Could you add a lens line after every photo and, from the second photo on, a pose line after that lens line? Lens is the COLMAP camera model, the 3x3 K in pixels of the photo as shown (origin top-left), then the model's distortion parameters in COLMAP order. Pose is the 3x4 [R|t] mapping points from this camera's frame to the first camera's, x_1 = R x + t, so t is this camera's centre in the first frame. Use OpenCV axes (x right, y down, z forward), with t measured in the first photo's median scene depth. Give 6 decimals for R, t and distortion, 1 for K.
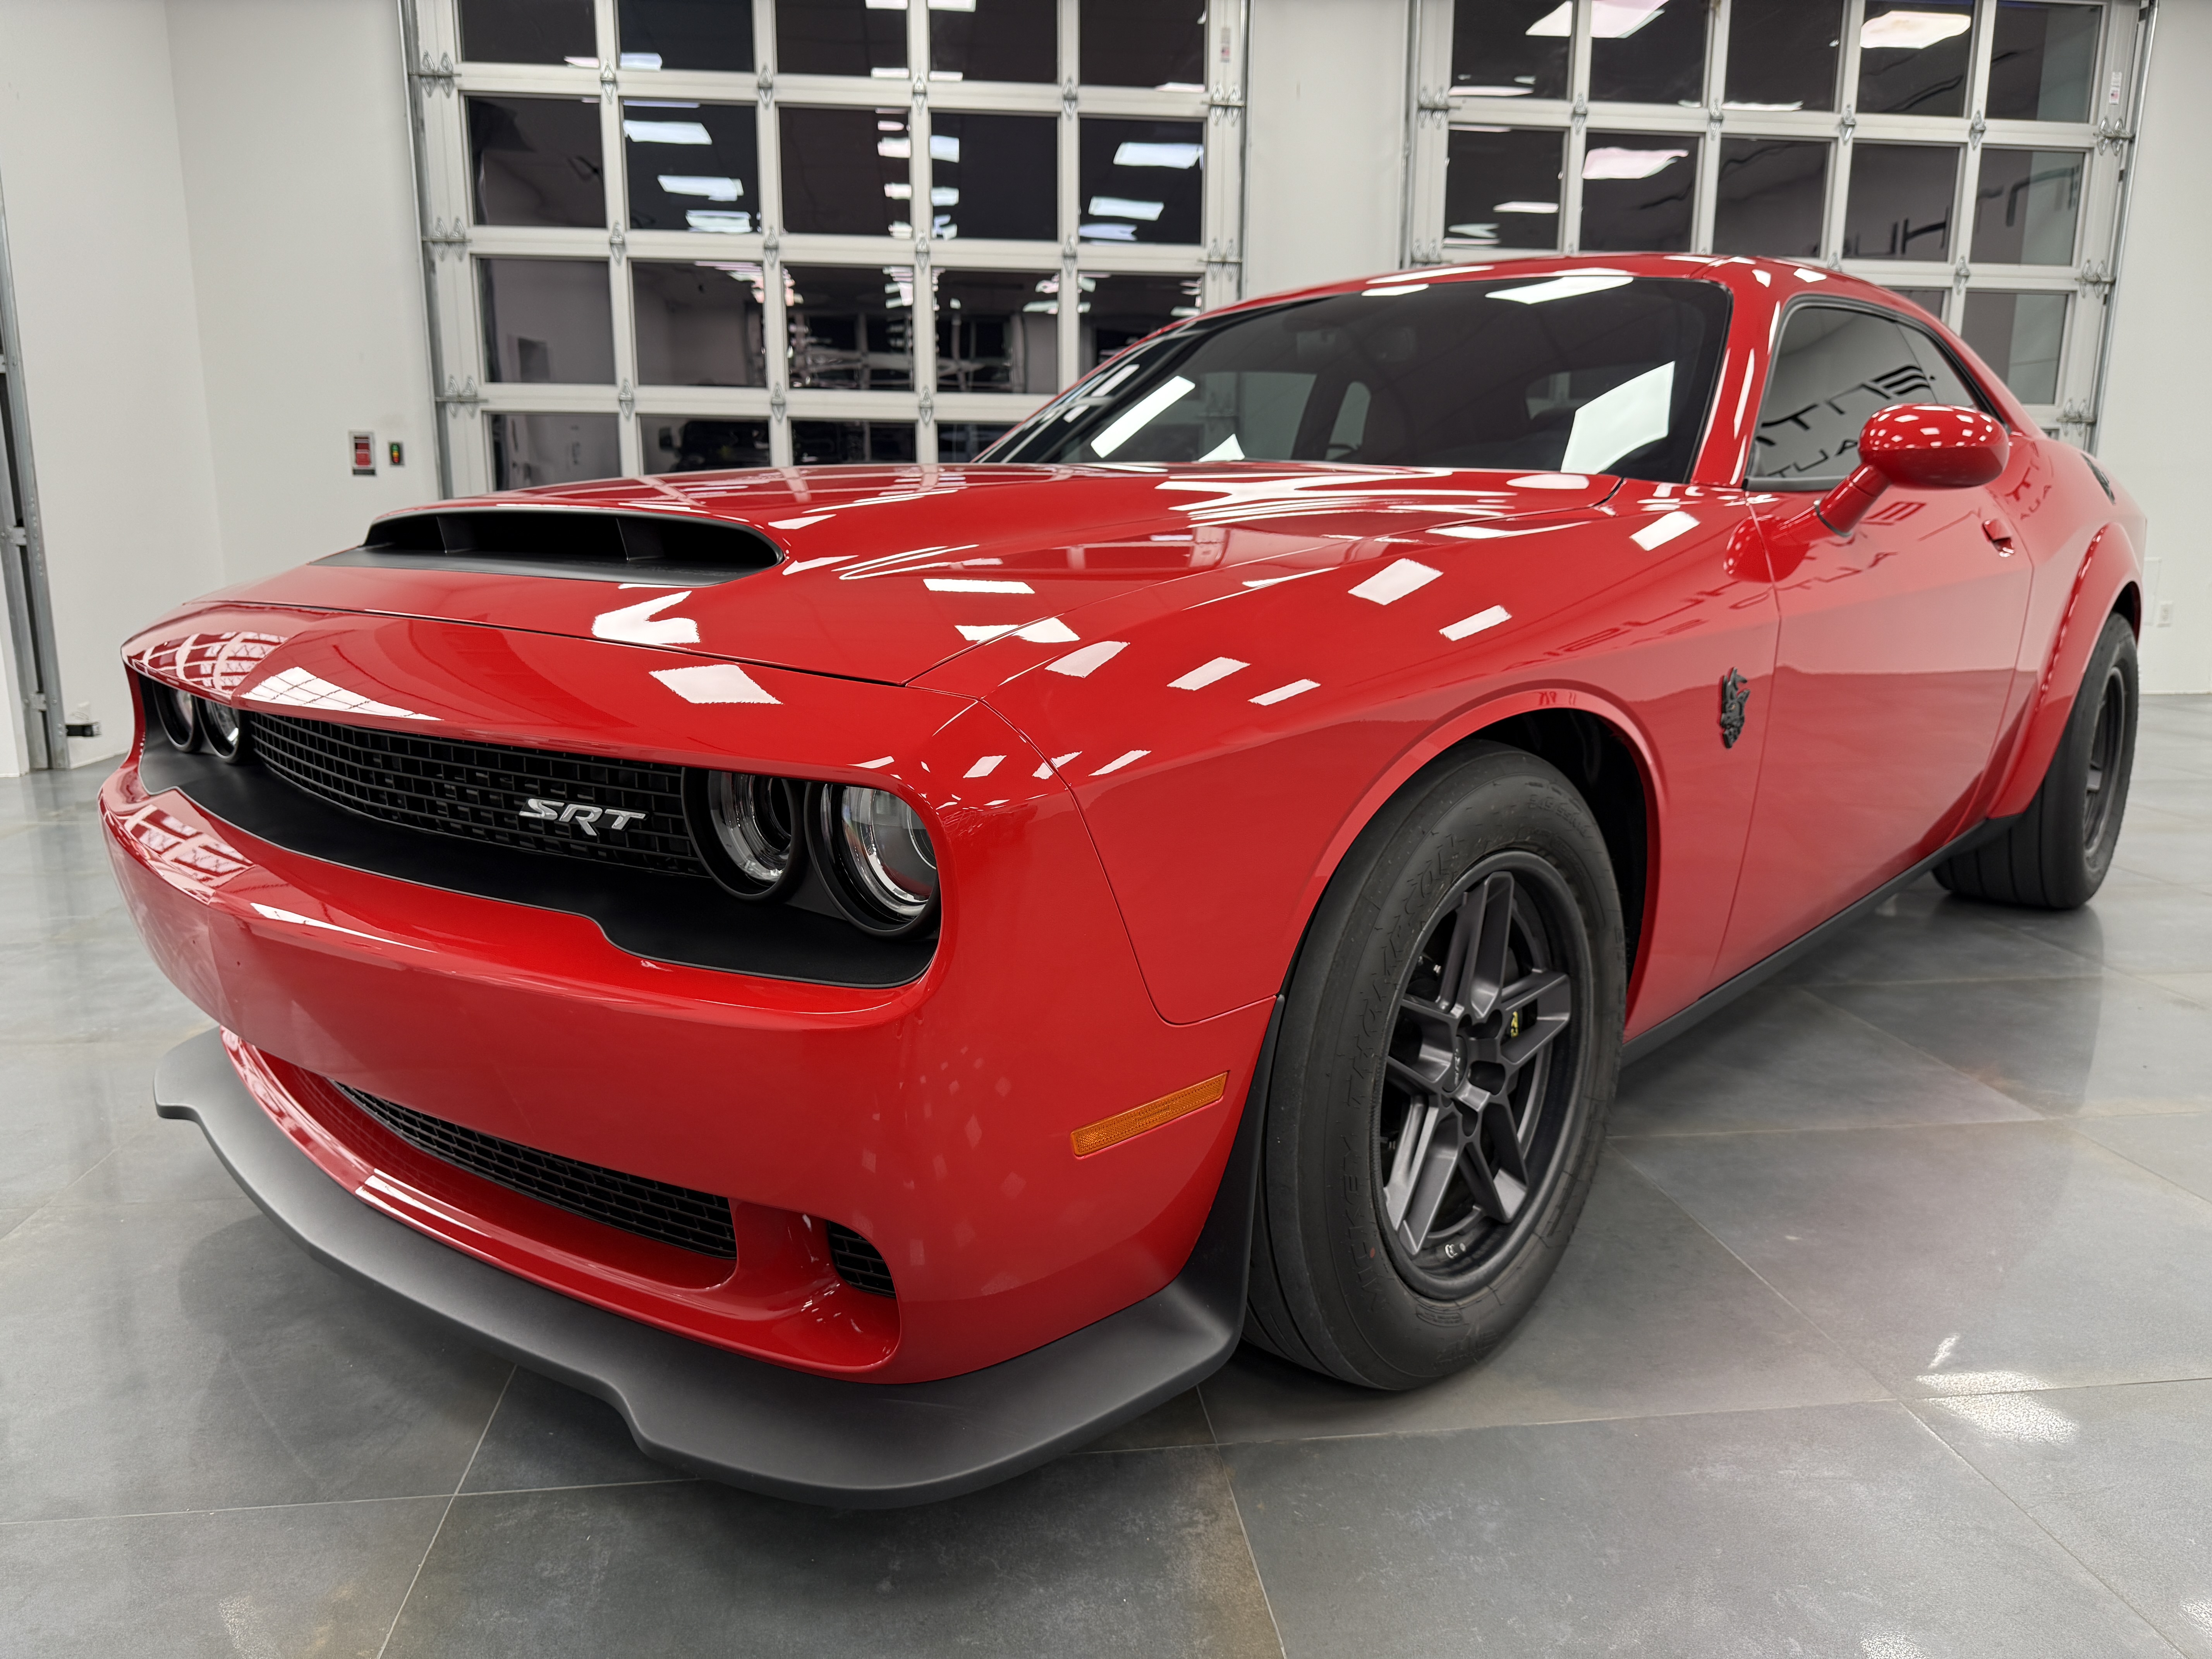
lens RADIAL K [[1579.4, 0, 1209.0], [0, 1579.4, 802.9], [0, 0, 1]] dist [0.160924, -0.297078]
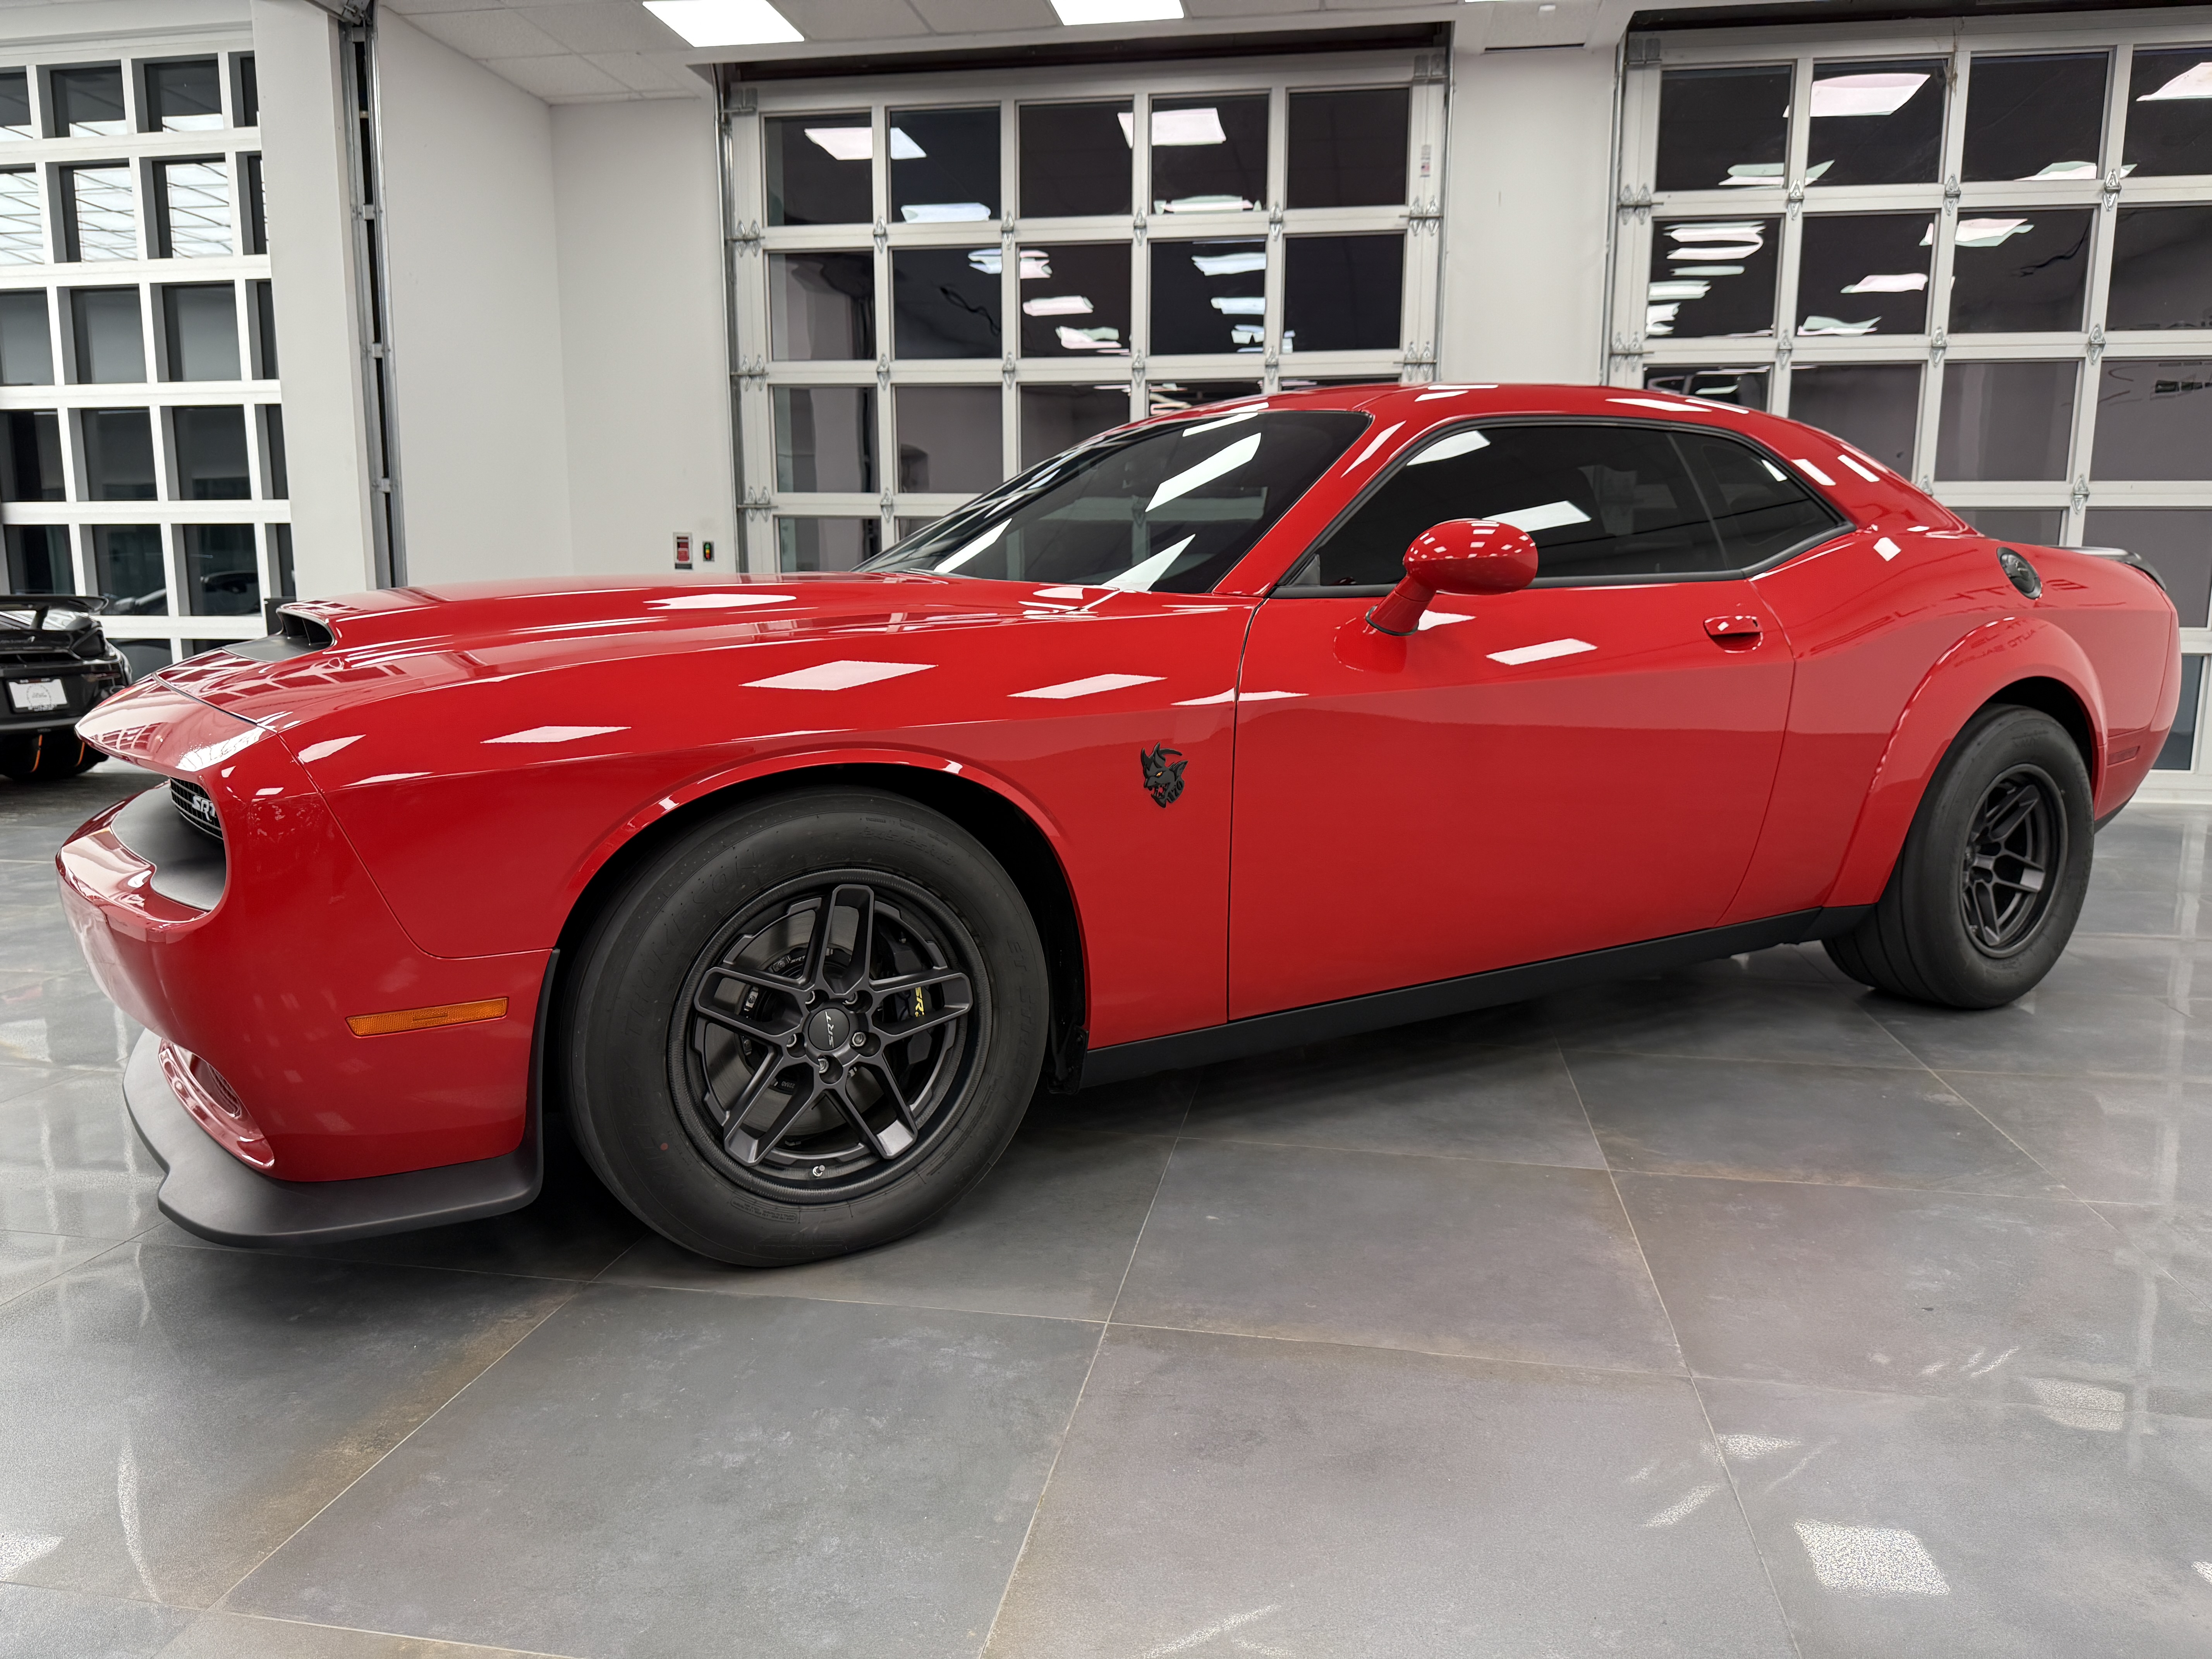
lens RADIAL K [[1554.3, 0, 1104.6], [0, 1554.3, 868.4], [0, 0, 1]] dist [-0.032651, 0.062075]
pose [[0.945759, 0.060126, -0.319256, 0.174842], [-0.064814, 0.997889, -0.004069, 0.009606], [0.318338, 0.024540, 0.947660, -0.015004]]
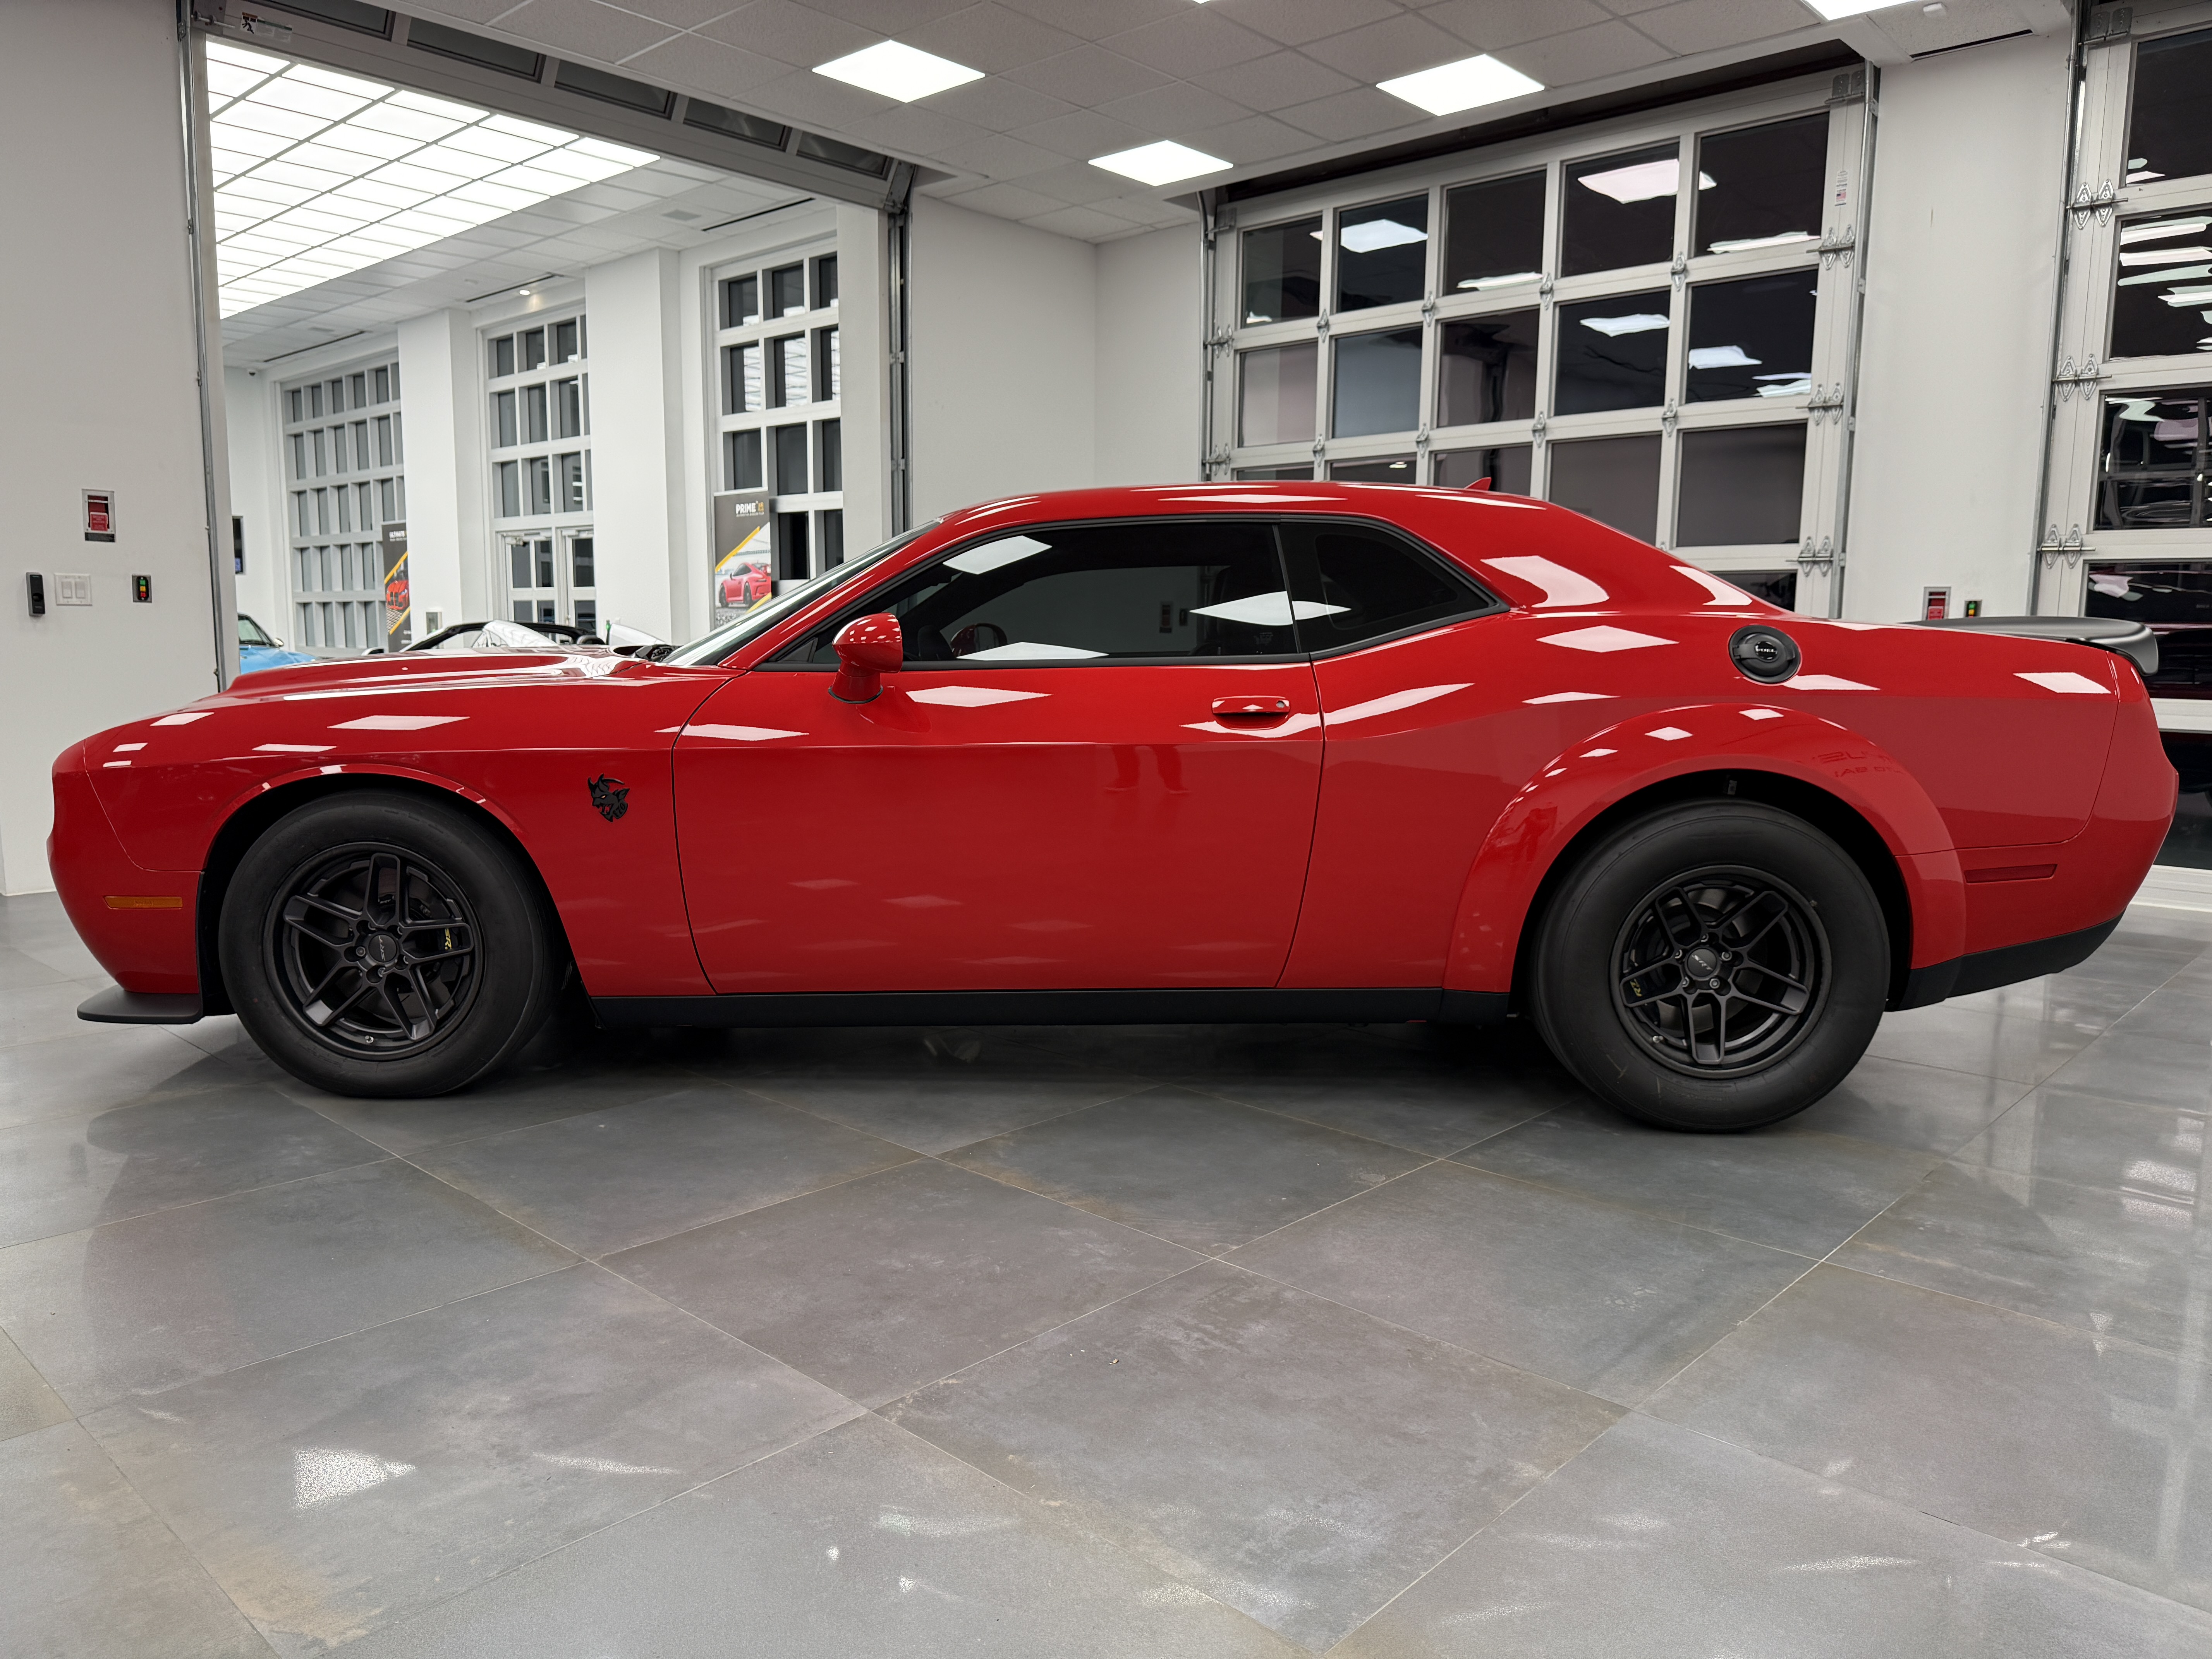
lens RADIAL K [[1563.4, 0, 1100.5], [0, 1563.4, 832.2], [0, 0, 1]] dist [0.100299, -0.179623]
pose [[0.619350, 0.100063, -0.778712, 0.511590], [-0.153931, 0.988071, 0.004536, -0.025155], [0.769877, 0.117059, 0.627365, 0.109949]]
